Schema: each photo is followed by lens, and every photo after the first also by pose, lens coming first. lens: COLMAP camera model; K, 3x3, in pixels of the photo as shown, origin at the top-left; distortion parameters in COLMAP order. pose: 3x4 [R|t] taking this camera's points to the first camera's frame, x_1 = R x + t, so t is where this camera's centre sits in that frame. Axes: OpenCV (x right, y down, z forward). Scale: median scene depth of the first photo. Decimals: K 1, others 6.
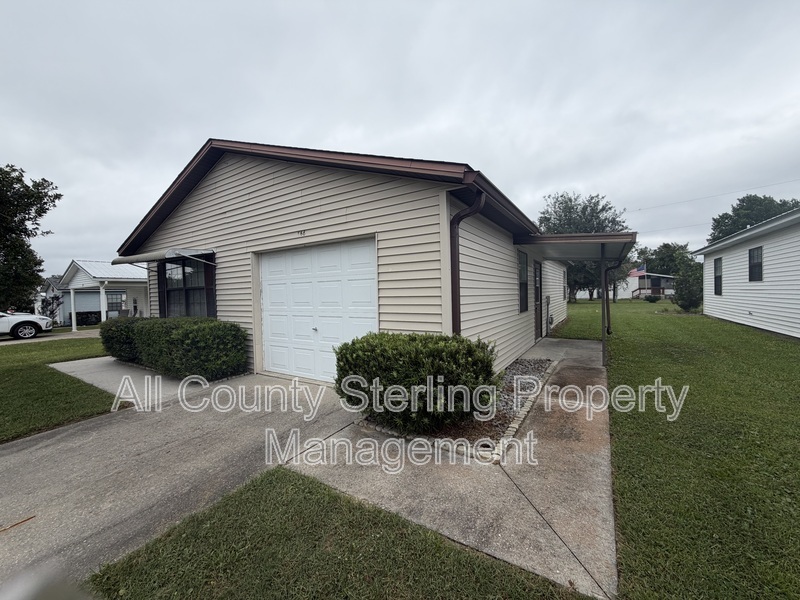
lens RADIAL K [[317.0, 0, 402.1], [0, 317.0, 300.3], [0, 0, 1]] dist [-0.002939, 0.000549]
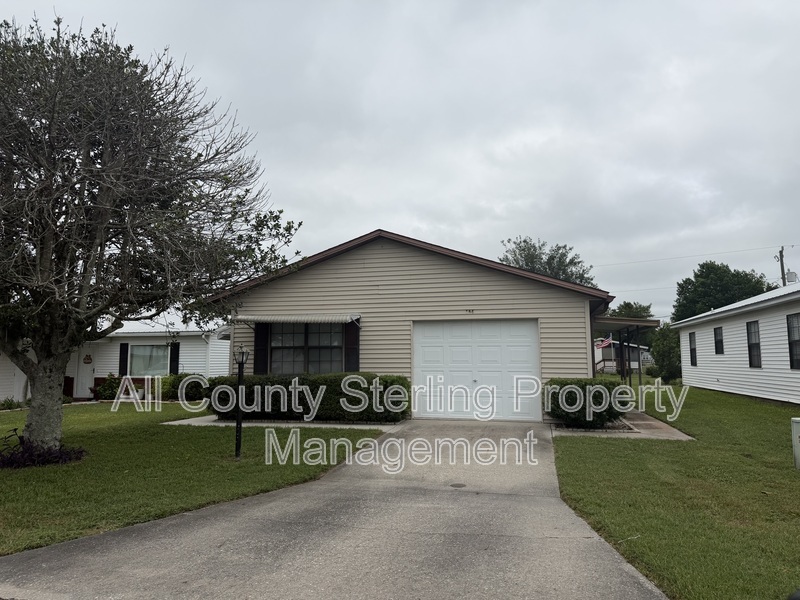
lens RADIAL K [[550.1, 0, 417.5], [0, 550.1, 302.8], [0, 0, 1]] dist [0.054232, -0.001002]
pose [[0.939663, 0.055245, 0.337612, -0.759701], [-0.010897, 0.991208, -0.131867, 0.042323], [-0.341929, 0.120231, 0.932003, -0.673456]]
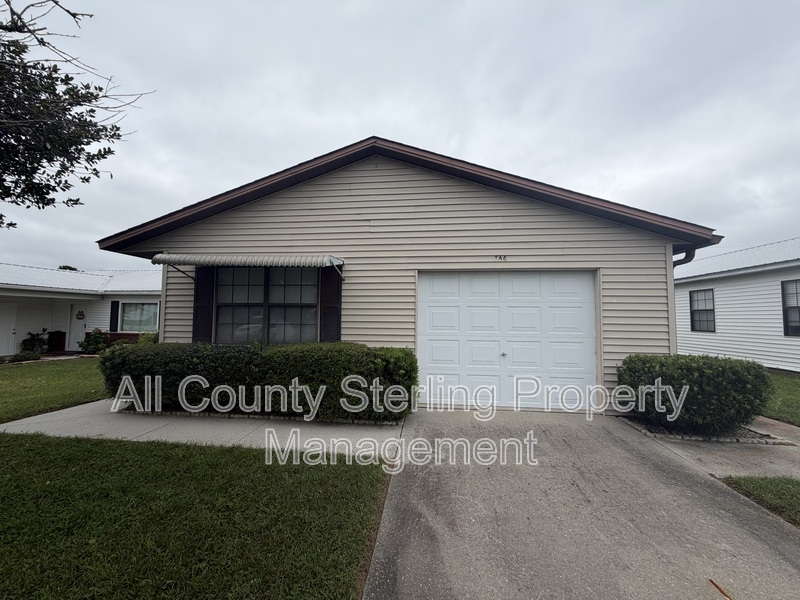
lens RADIAL K [[317.0, 0, 402.1], [0, 317.0, 300.3], [0, 0, 1]] dist [-0.002939, 0.000549]
pose [[0.898028, 0.058304, 0.436058, -0.570460], [-0.021455, 0.995804, -0.088959, 0.009891], [-0.439415, 0.070532, 0.895511, 0.138115]]
